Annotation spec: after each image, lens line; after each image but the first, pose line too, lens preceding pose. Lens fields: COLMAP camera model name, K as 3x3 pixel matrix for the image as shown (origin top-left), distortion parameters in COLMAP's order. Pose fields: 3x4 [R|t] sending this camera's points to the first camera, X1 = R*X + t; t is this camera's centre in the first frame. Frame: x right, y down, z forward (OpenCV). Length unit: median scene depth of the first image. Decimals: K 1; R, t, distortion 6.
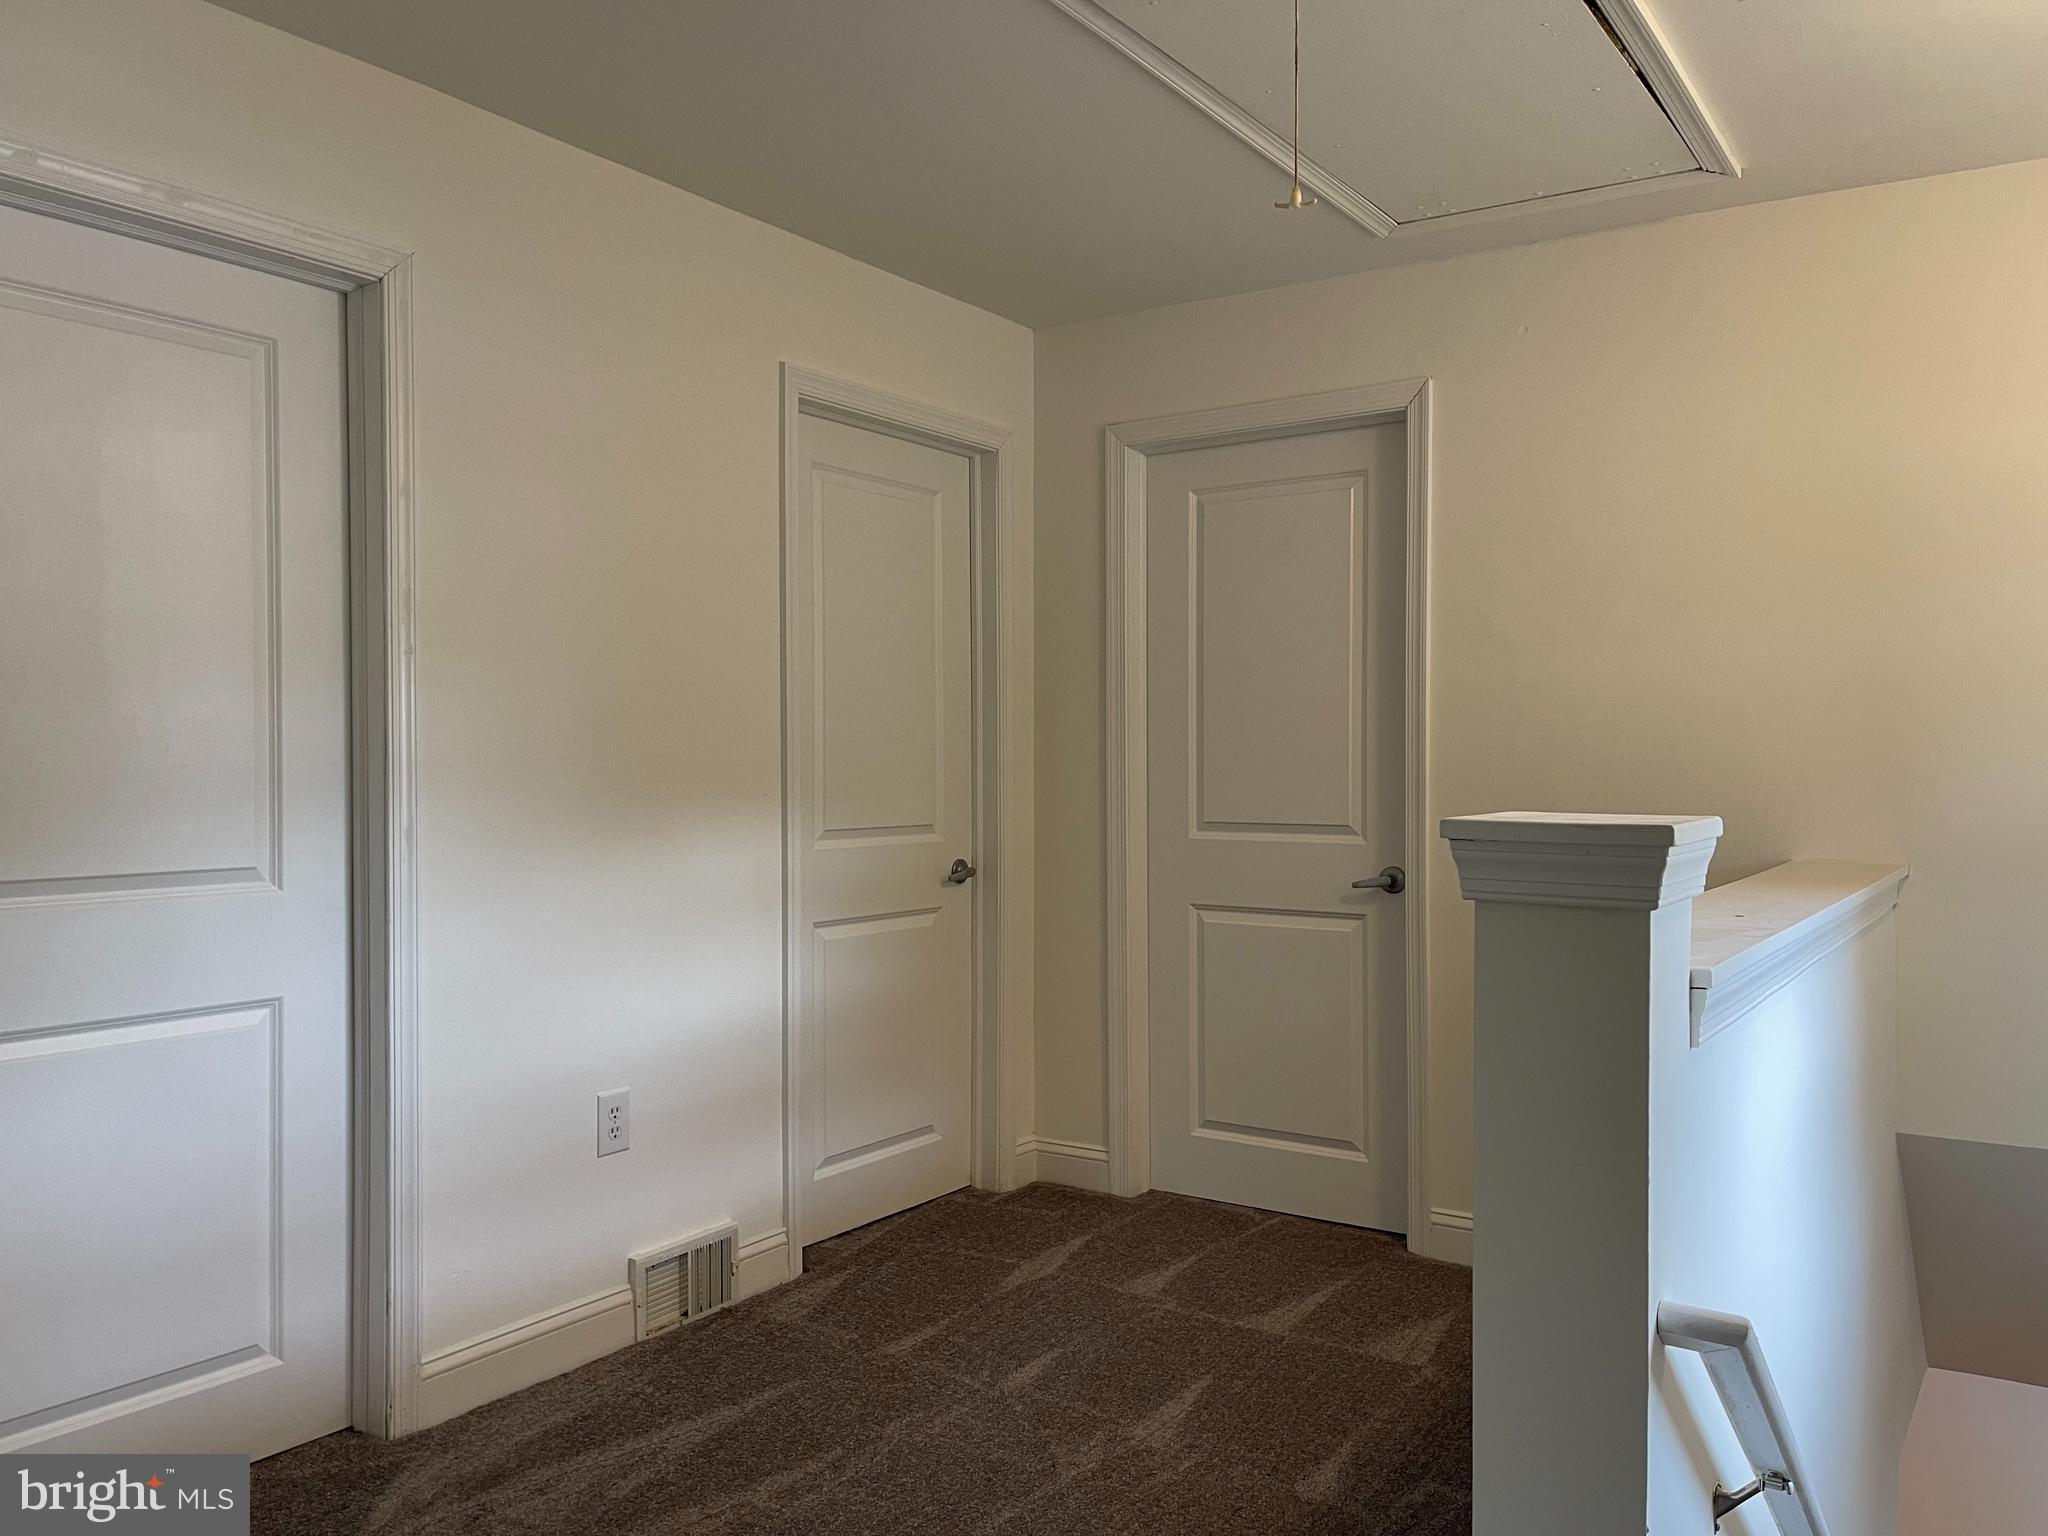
lens RADIAL K [[1542.0, 0, 1028.0], [0, 1542.0, 780.1], [0, 0, 1]] dist [0.077342, -0.097569]
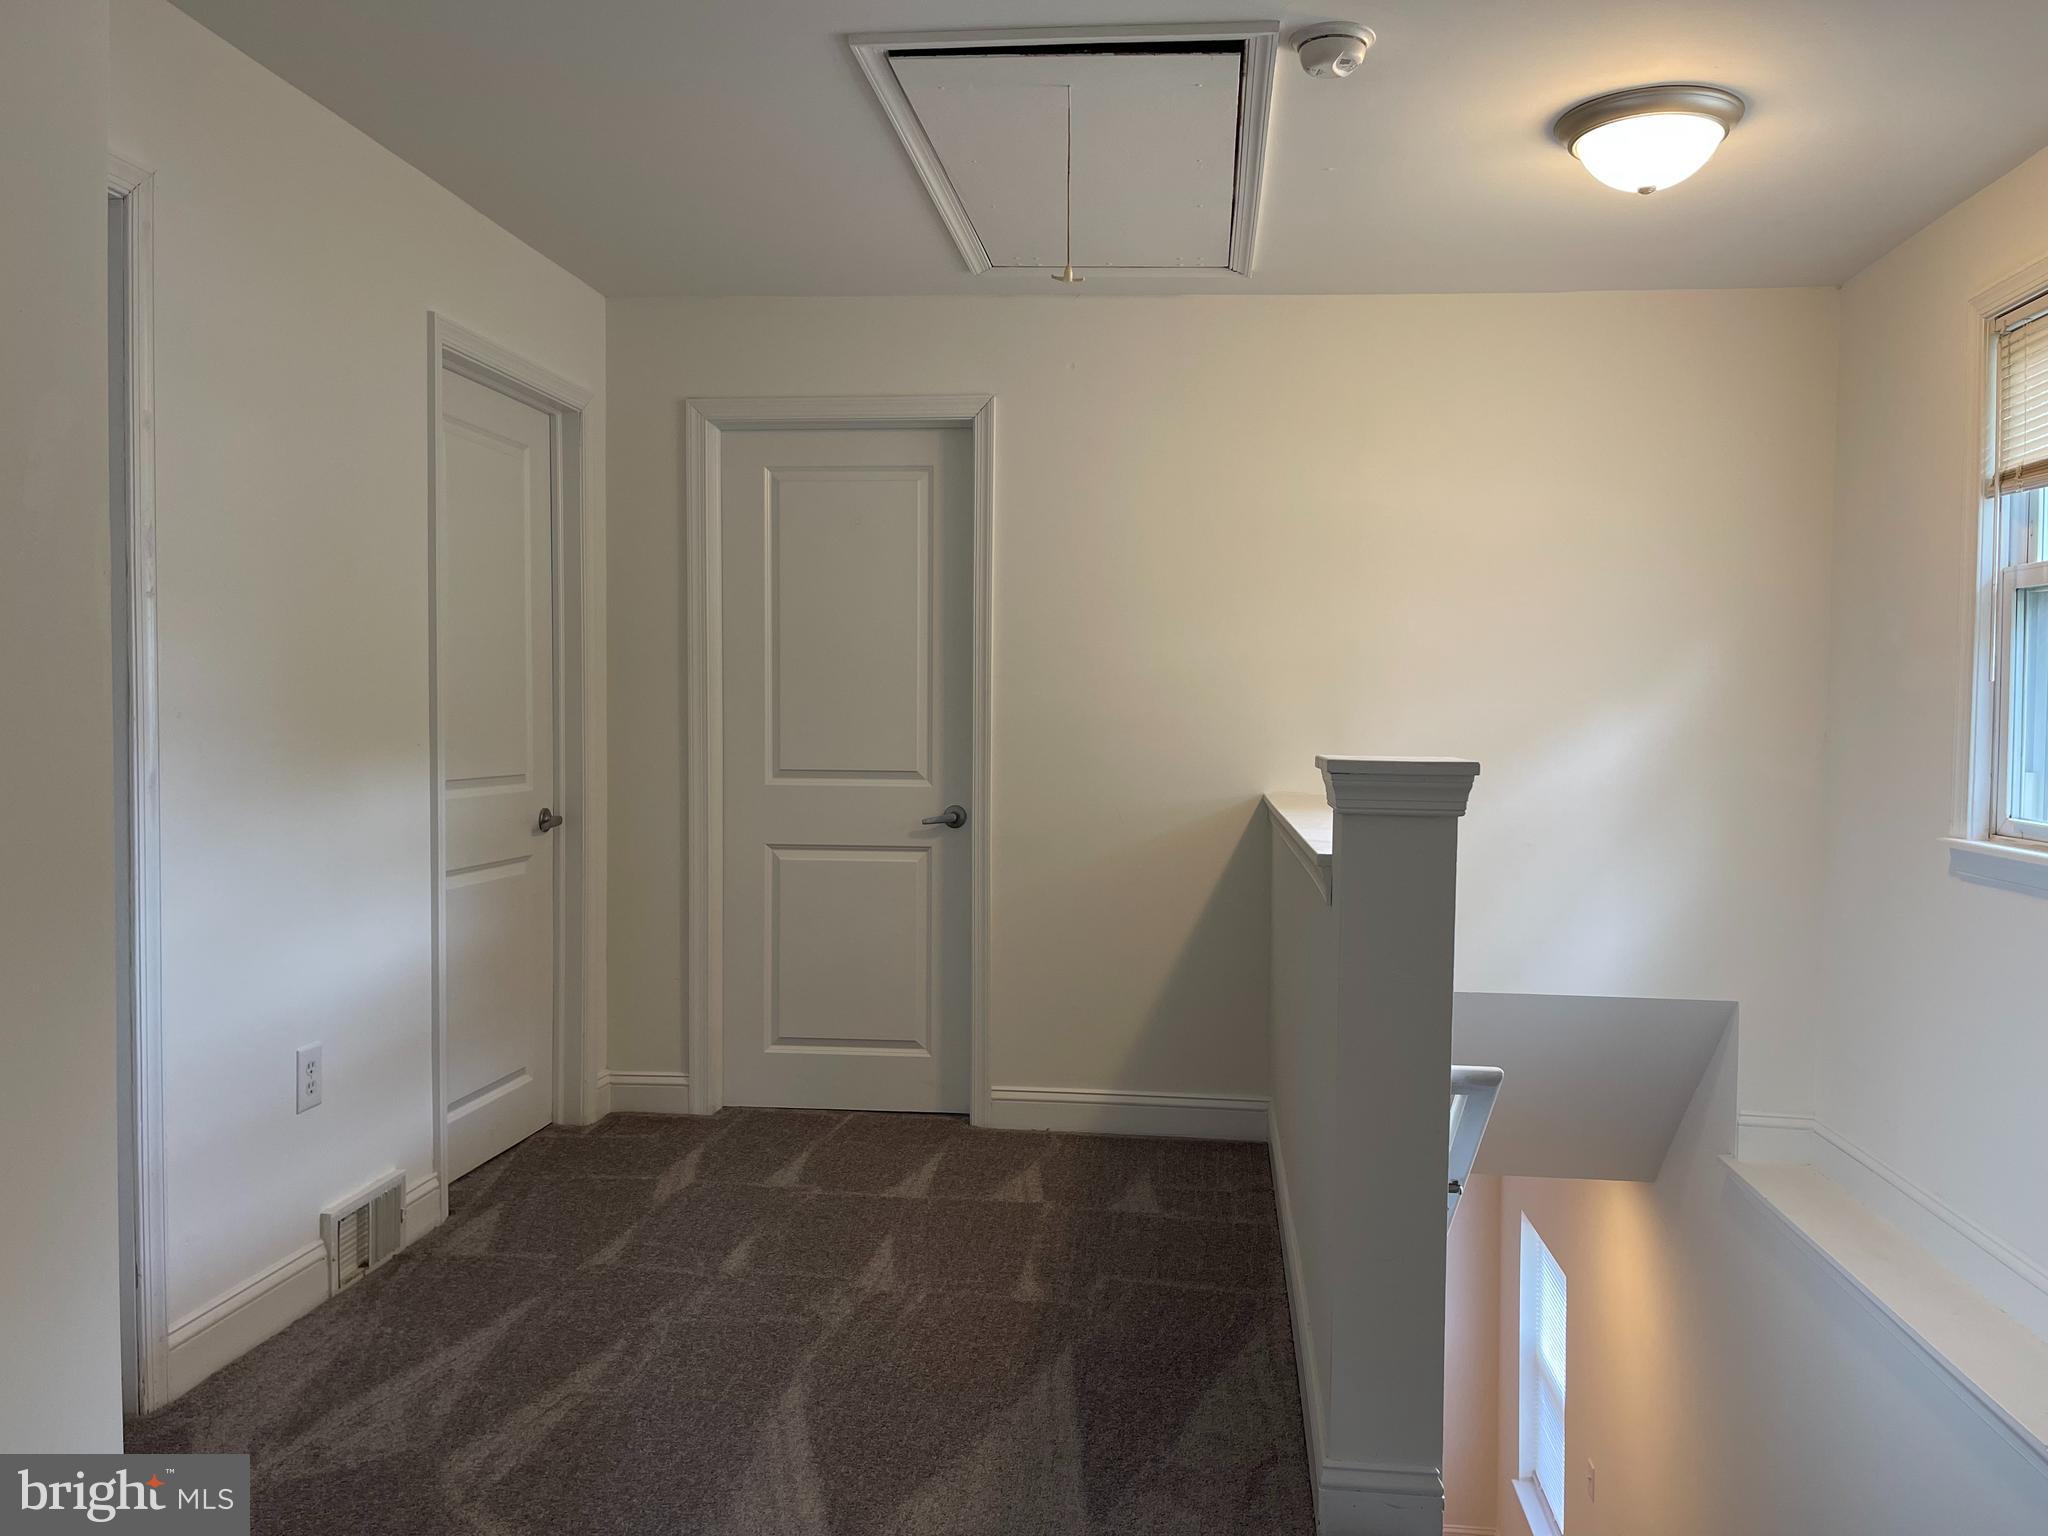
lens RADIAL K [[1542.0, 0, 1021.4], [0, 1542.0, 767.6], [0, 0, 1]] dist [0.077342, -0.097569]
pose [[0.886560, -0.007831, 0.462547, -0.268721], [-0.002912, 0.999742, 0.022506, 0.000304], [-0.462604, -0.021300, 0.886309, -0.067570]]
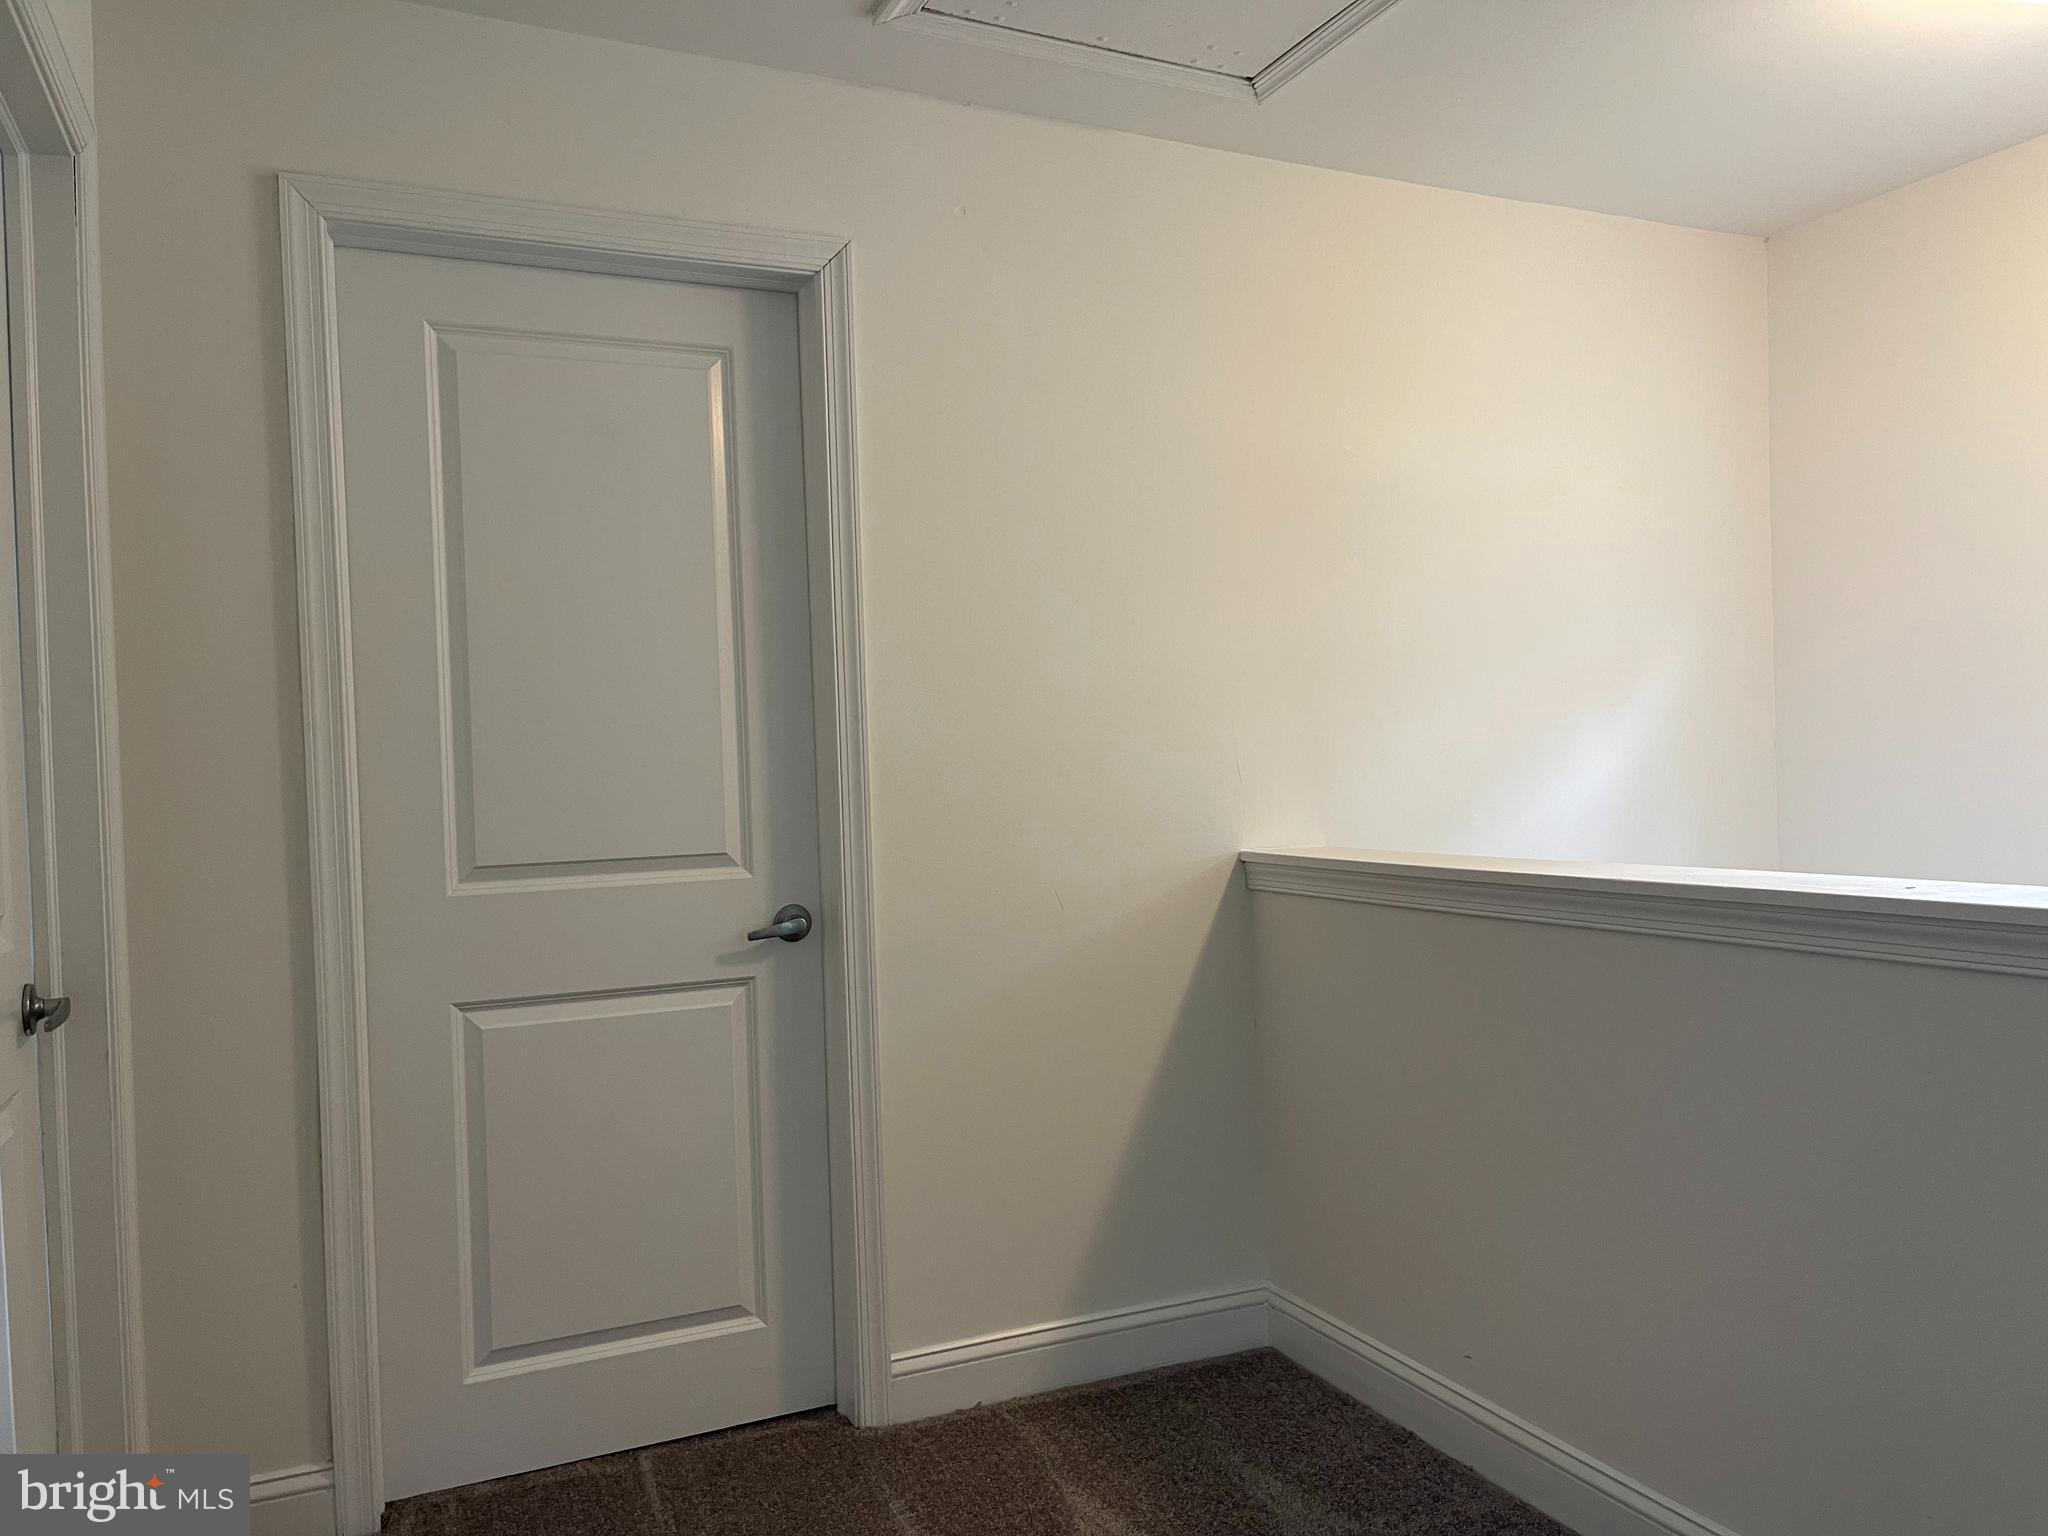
lens RADIAL K [[1542.0, 0, 1016.4], [0, 1542.0, 781.7], [0, 0, 1]] dist [0.077342, -0.097569]
pose [[0.520498, -0.027261, 0.853428, -0.331881], [0.042937, 0.999061, 0.005726, -0.001478], [-0.852783, 0.033664, 0.521180, 0.540740]]
